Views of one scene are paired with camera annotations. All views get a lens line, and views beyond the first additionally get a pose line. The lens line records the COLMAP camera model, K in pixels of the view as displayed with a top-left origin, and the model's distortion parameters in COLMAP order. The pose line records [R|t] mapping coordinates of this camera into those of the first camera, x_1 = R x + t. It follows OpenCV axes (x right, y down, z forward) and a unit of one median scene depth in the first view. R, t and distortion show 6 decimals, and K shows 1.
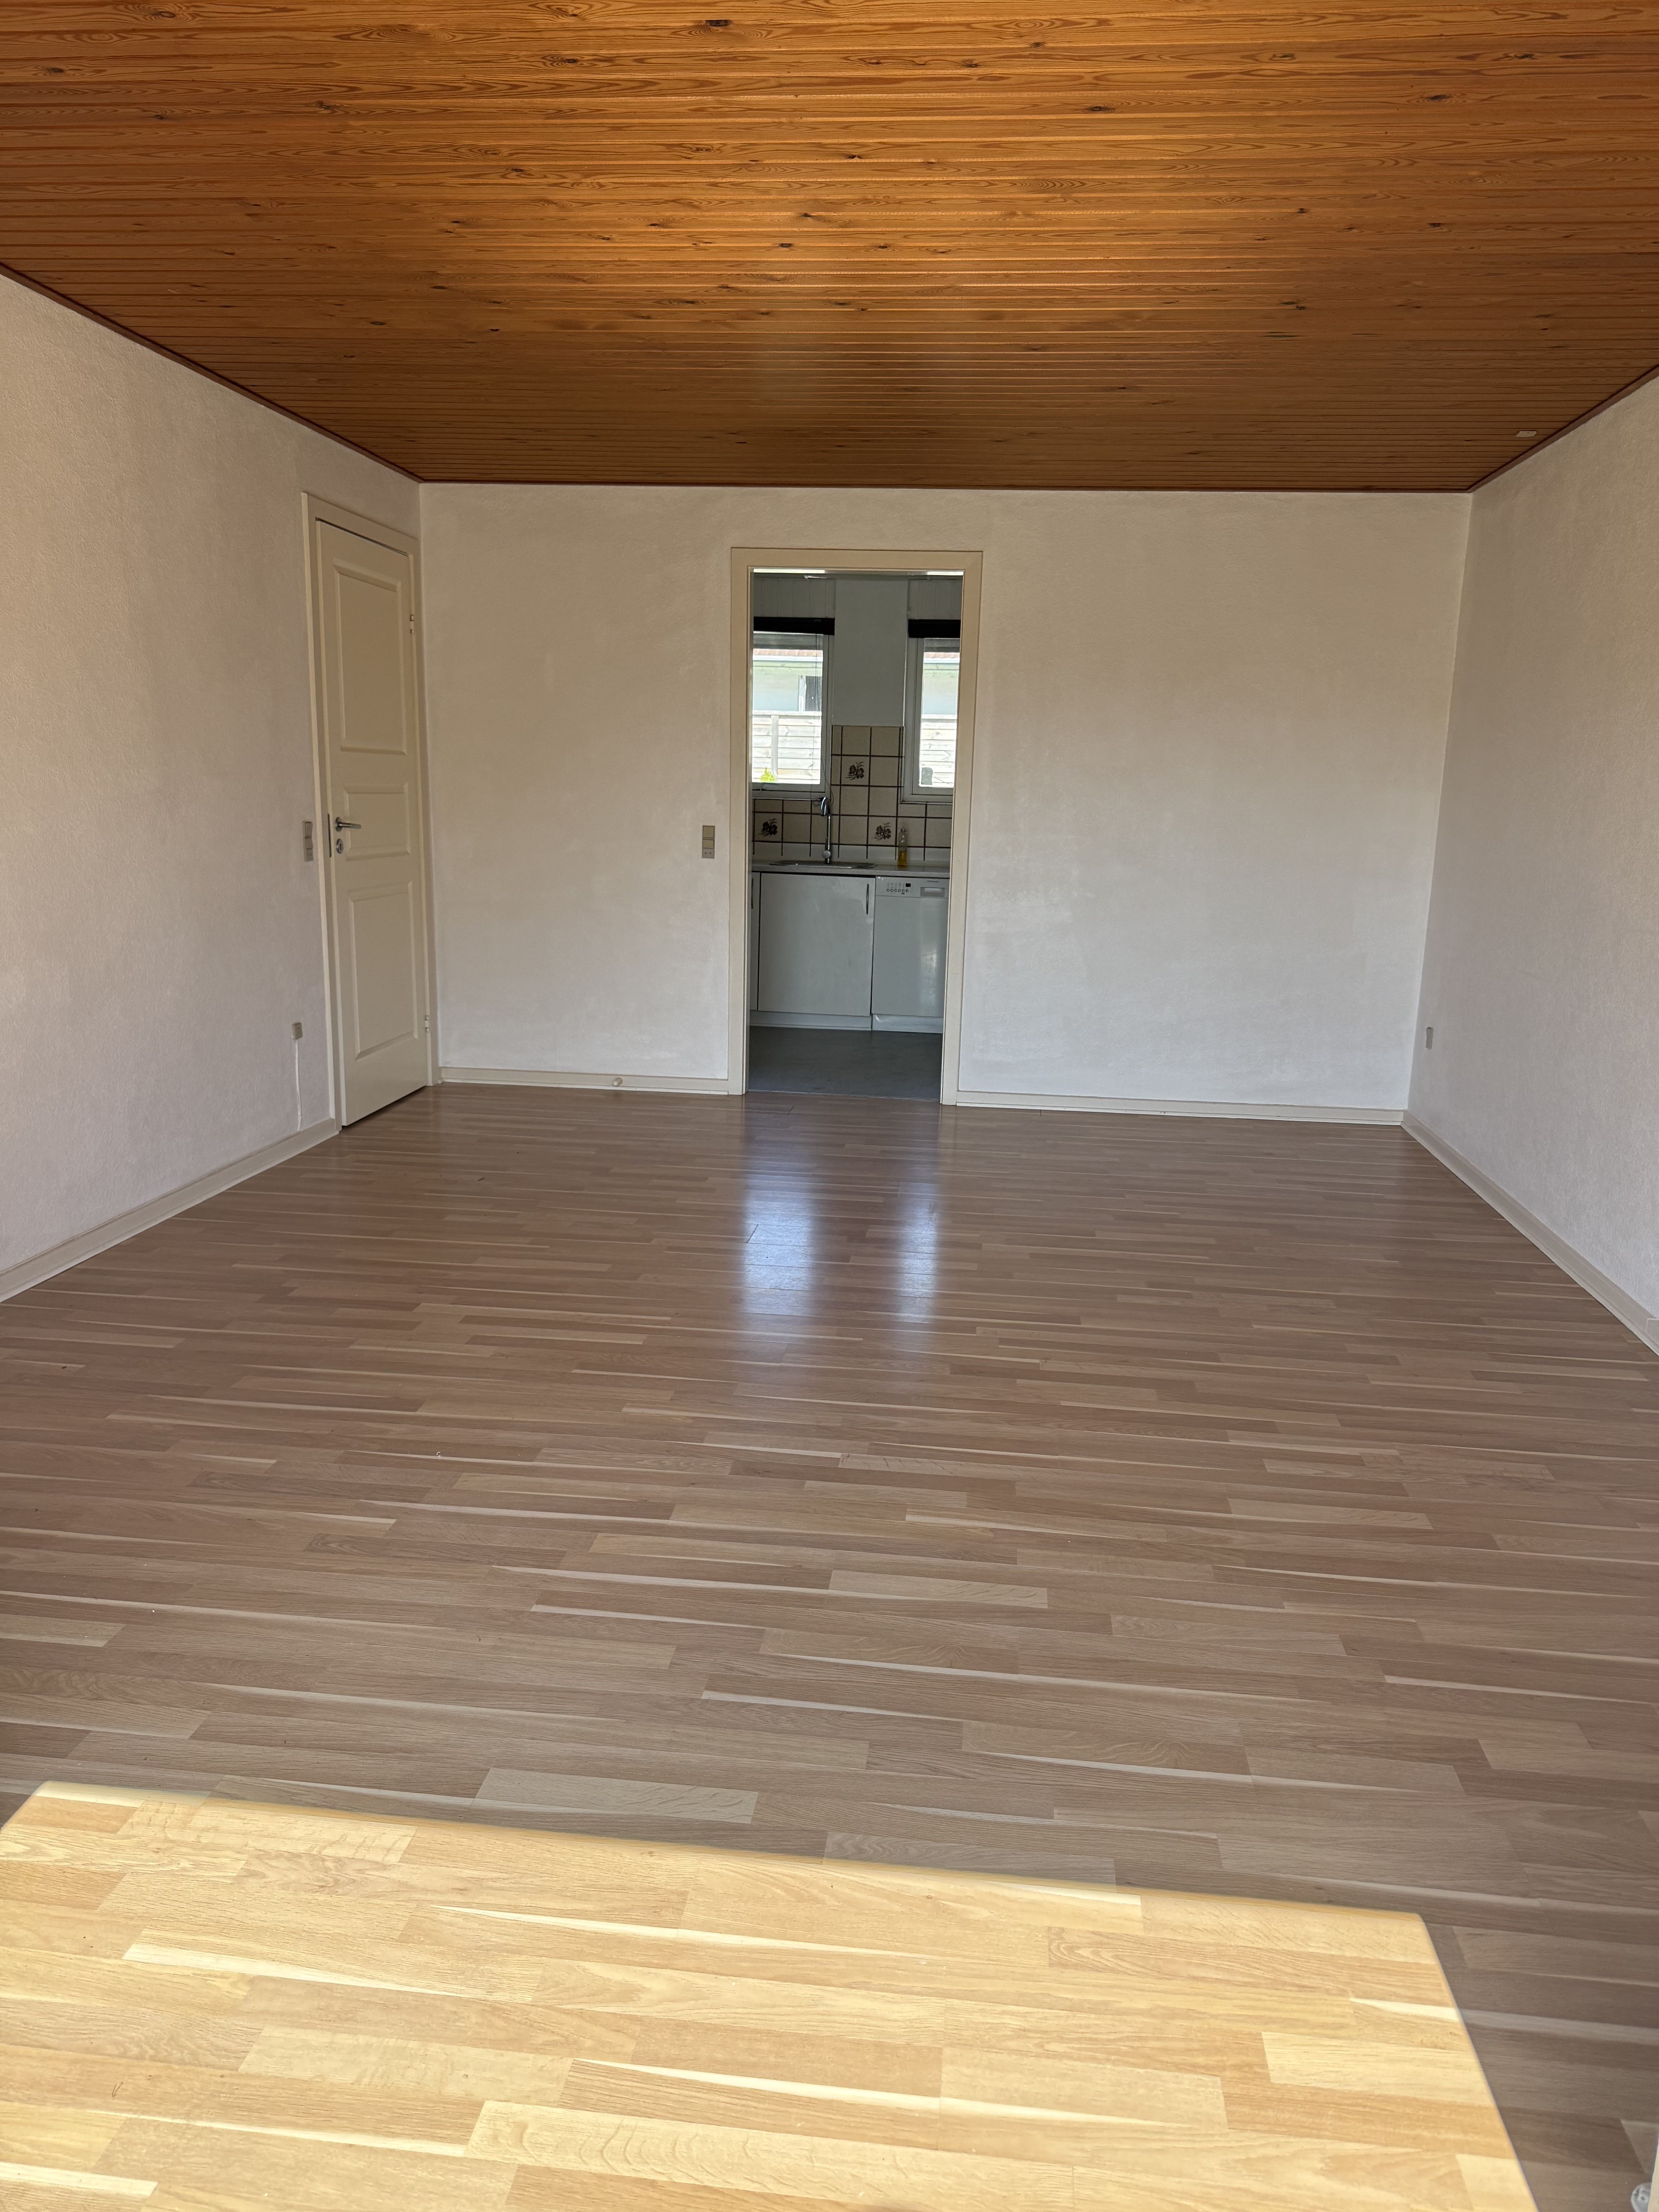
lens RADIAL K [[1555.0, 0, 832.5], [0, 1555.0, 1106.0], [0, 0, 1]] dist [0.001300, 0.000156]
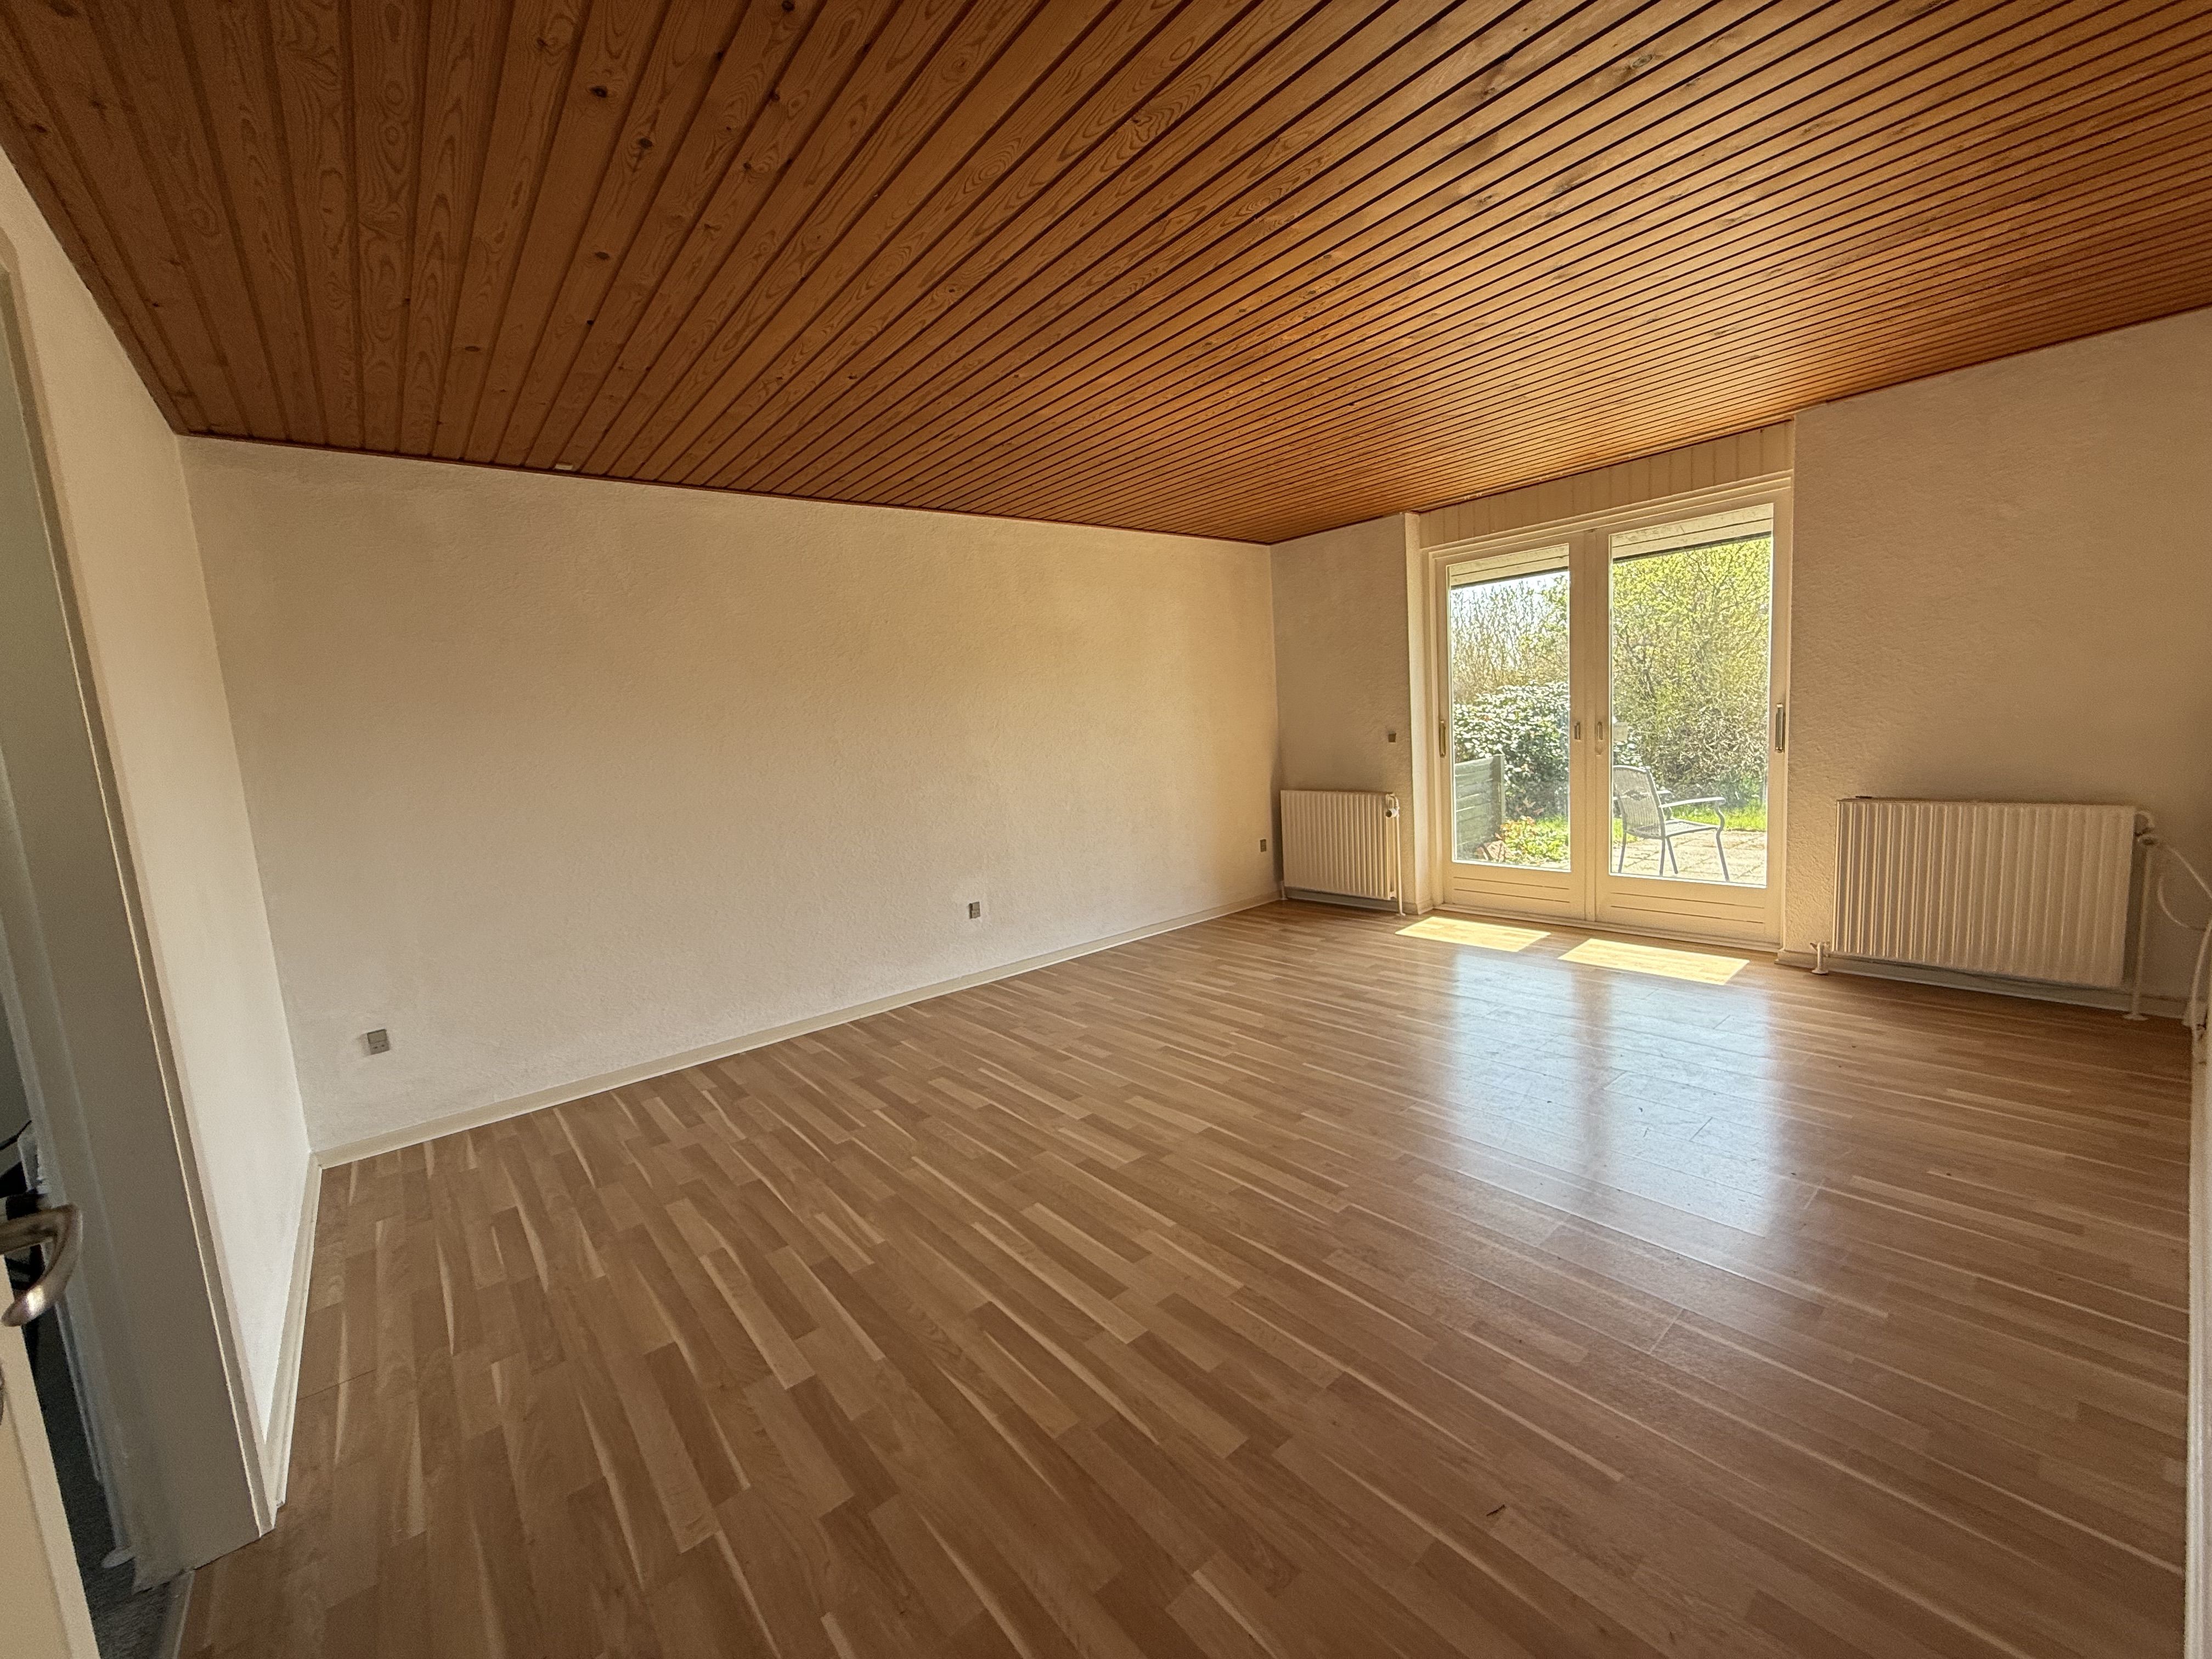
lens RADIAL K [[877.4, 0, 1105.6], [0, 877.4, 833.3], [0, 0, 1]] dist [-0.000844, -0.000033]
pose [[-0.721480, -0.065411, 0.689338, -0.445178], [0.189680, 0.938779, 0.287604, -0.371370], [-0.665949, 0.338255, -0.664903, 1.689884]]
